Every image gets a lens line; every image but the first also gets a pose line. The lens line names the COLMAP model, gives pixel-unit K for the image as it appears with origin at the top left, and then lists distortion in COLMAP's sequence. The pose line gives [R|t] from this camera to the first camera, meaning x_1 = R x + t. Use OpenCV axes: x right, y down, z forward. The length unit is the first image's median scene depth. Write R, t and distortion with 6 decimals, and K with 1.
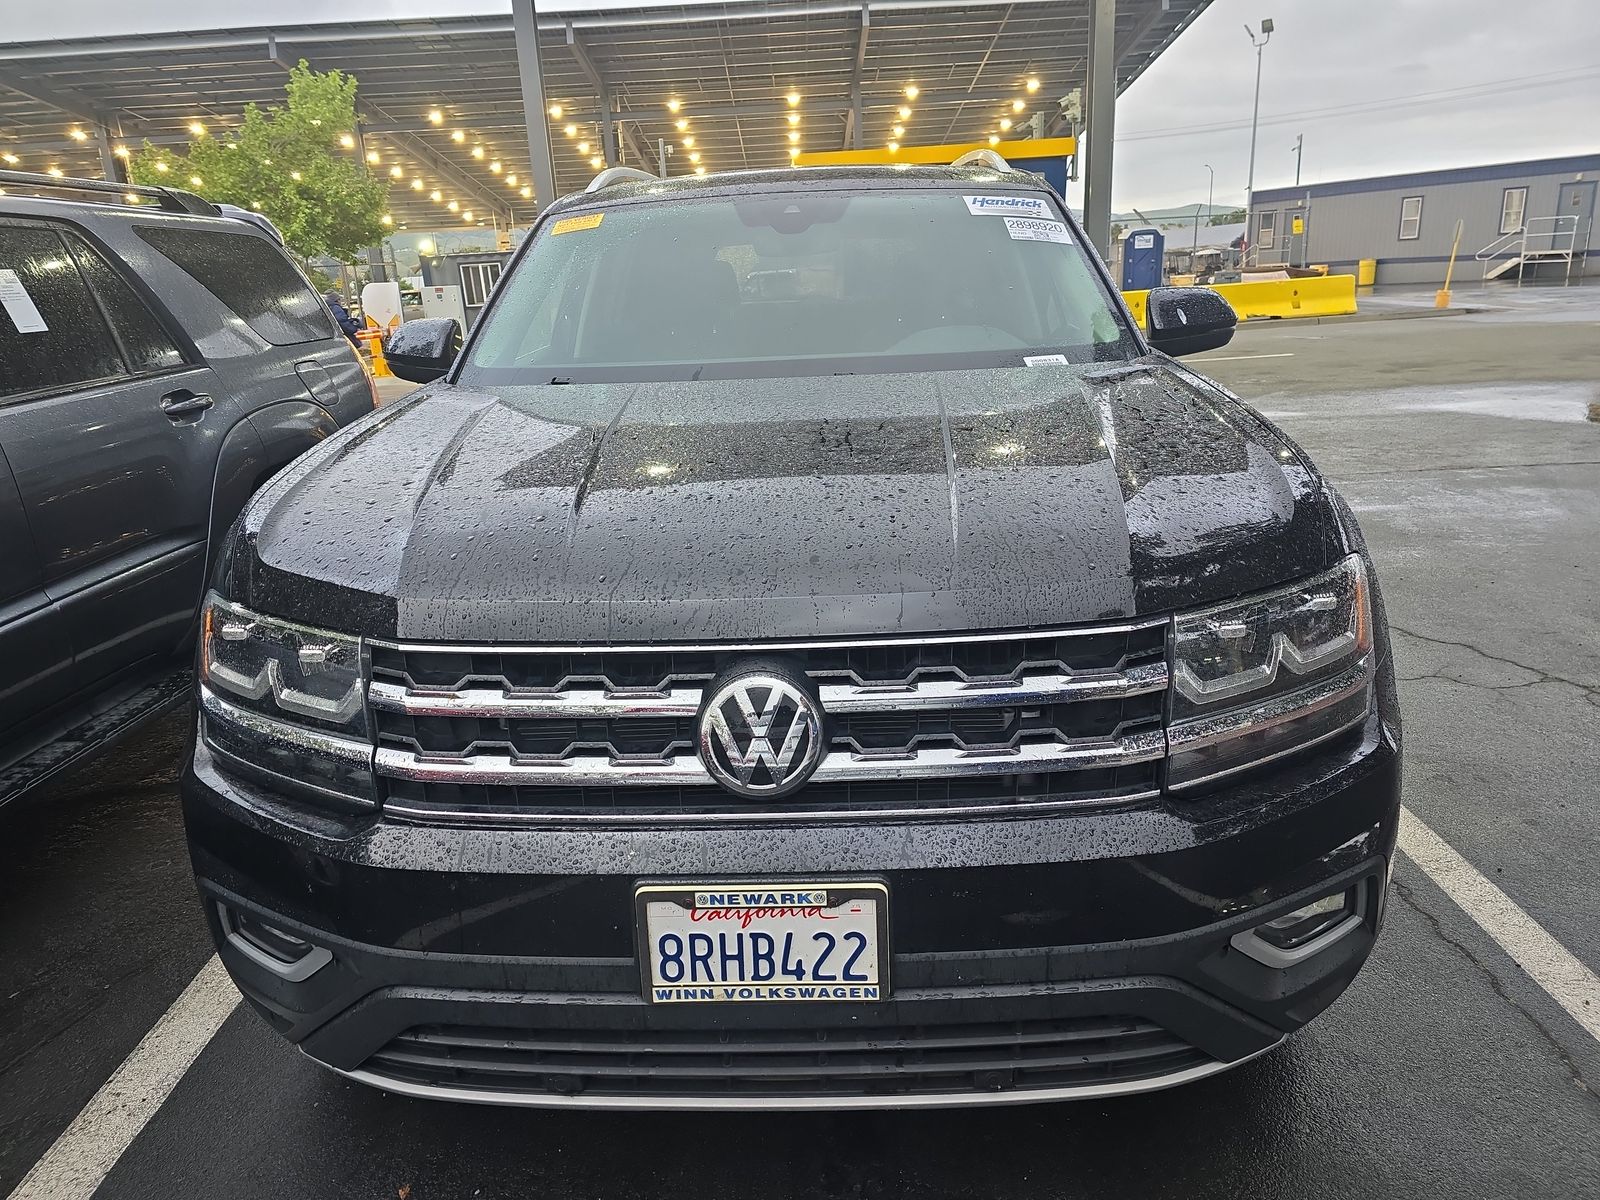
lens RADIAL K [[1094.4, 0, 800.0], [0, 1094.4, 600.0], [0, 0, 1]] dist [0.091270, -0.068584]
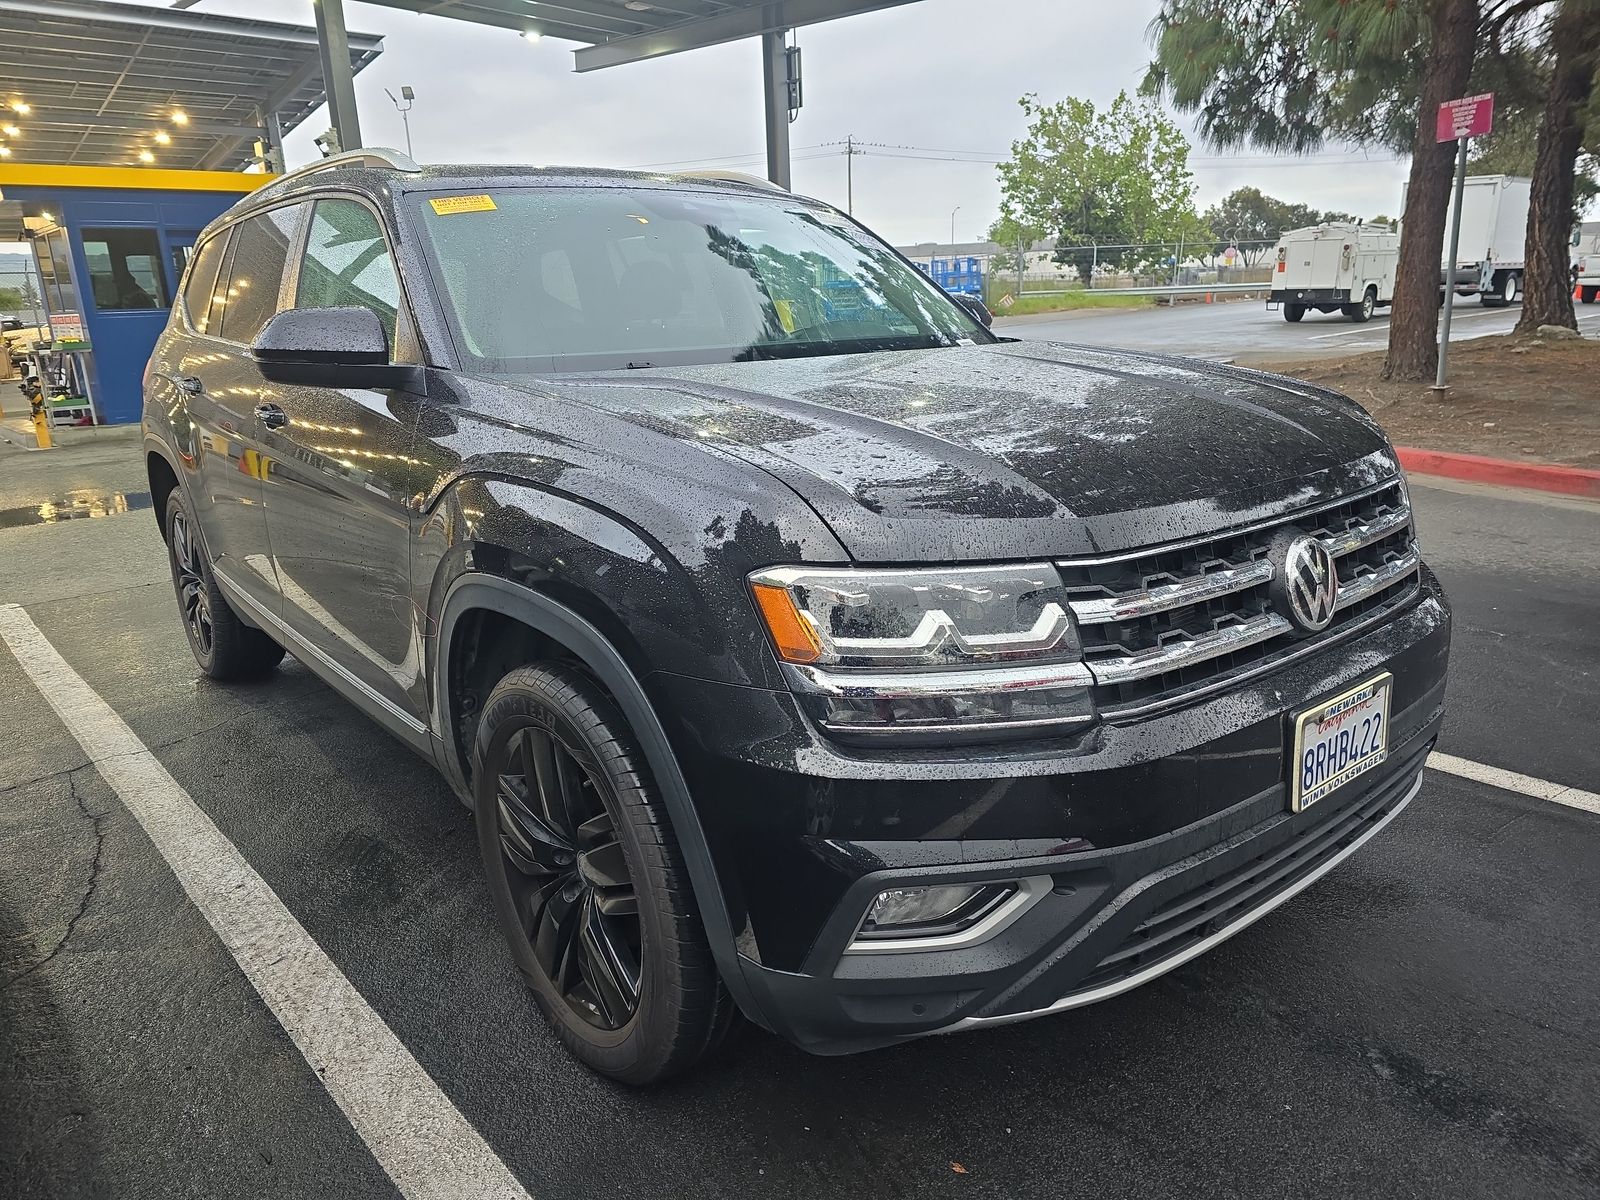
lens RADIAL K [[1198.0, 0, 800.0], [0, 1198.0, 600.0], [0, 0, 1]] dist [-0.022581, -0.002150]
pose [[0.720965, -0.142144, 0.678236, -0.990334], [0.190107, 0.981756, 0.003671, 0.015047], [-0.666384, 0.126291, 0.734835, 0.258667]]
